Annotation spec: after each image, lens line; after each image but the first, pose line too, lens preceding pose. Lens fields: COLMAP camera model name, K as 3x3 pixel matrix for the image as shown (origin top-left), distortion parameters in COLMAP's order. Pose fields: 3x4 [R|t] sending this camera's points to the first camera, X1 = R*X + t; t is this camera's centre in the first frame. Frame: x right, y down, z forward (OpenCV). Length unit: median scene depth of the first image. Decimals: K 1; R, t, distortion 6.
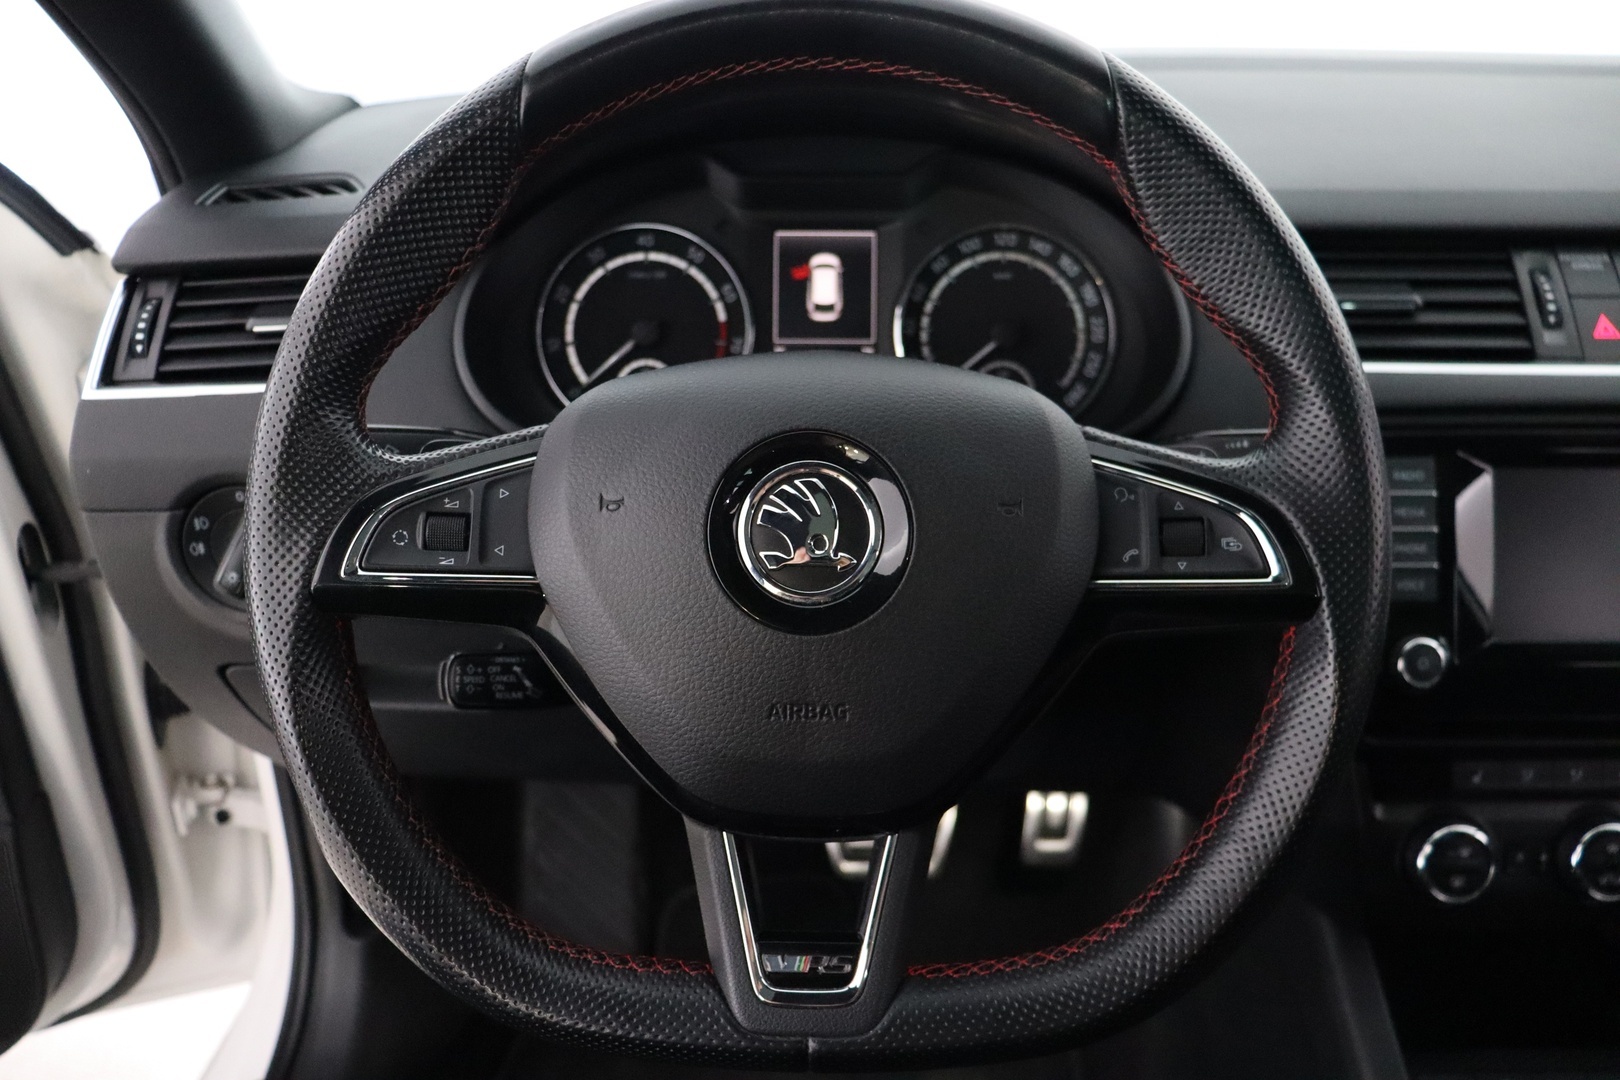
lens RADIAL K [[1311.6, 0, 810.0], [0, 1311.6, 540.0], [0, 0, 1]] dist [-0.146332, -0.000882]
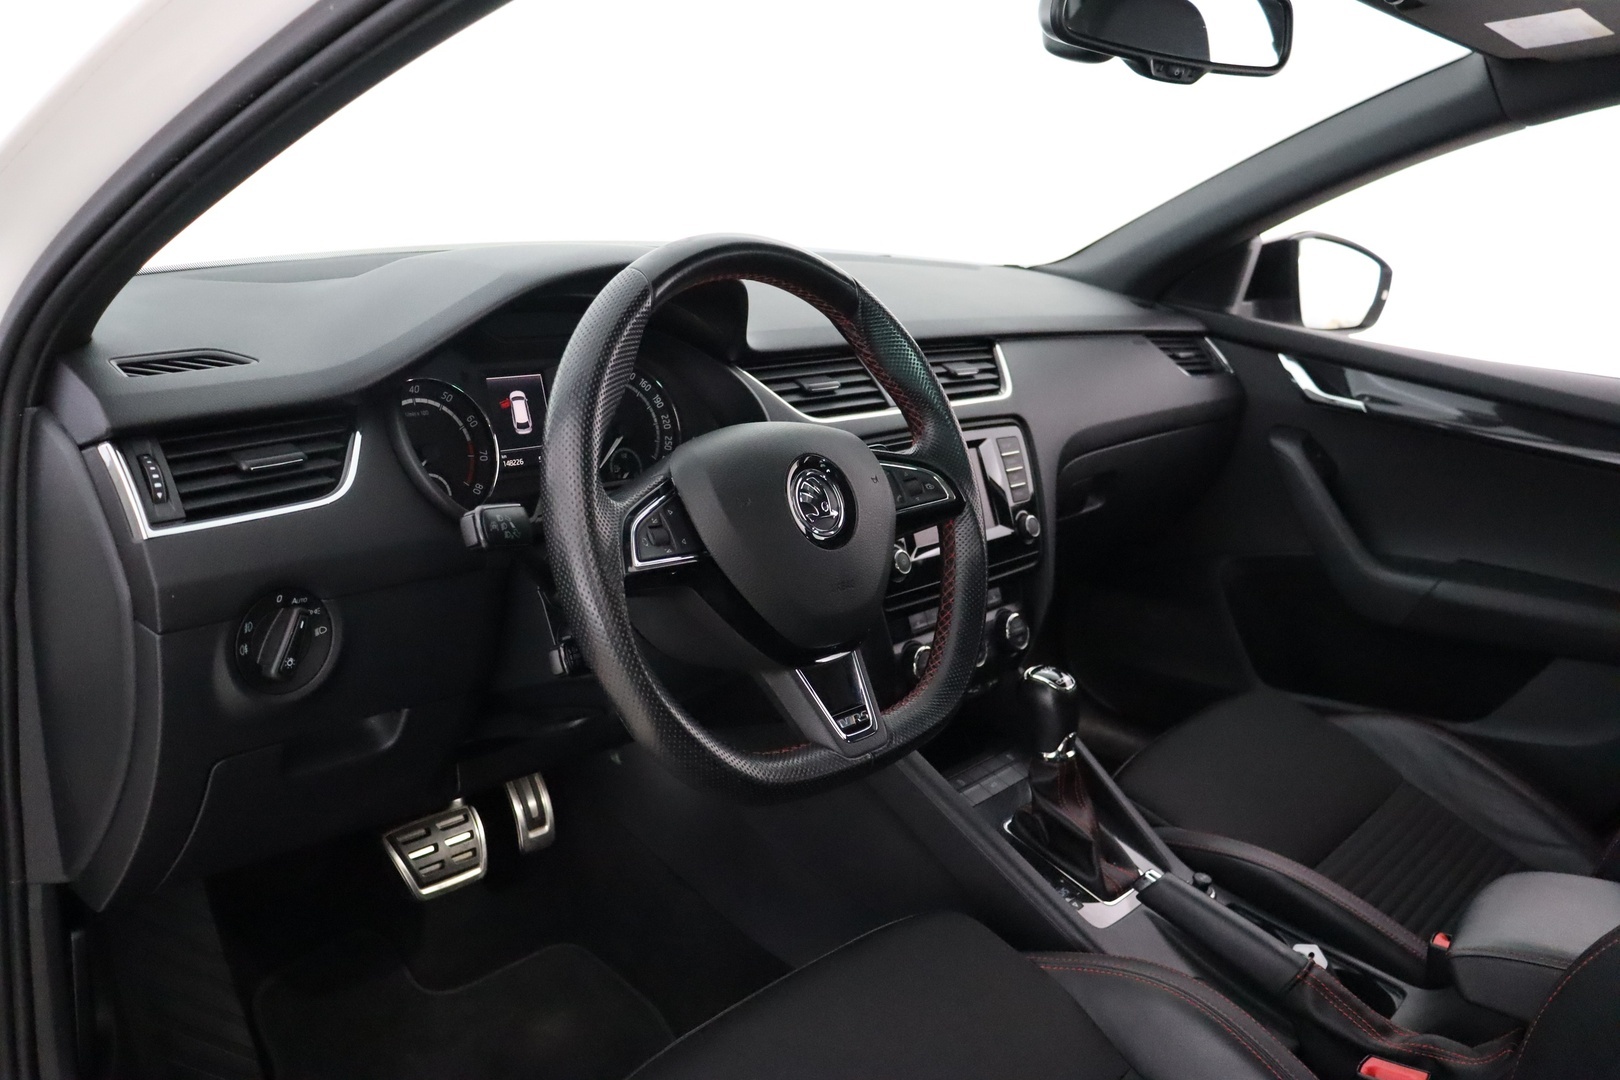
lens RADIAL K [[1311.6, 0, 810.0], [0, 1311.6, 540.0], [0, 0, 1]] dist [-0.146332, -0.000882]
pose [[0.648414, -0.151539, 0.746053, -0.908817], [0.236138, 0.971688, -0.007863, 0.037837], [-0.723739, 0.181270, 0.665840, -0.200871]]
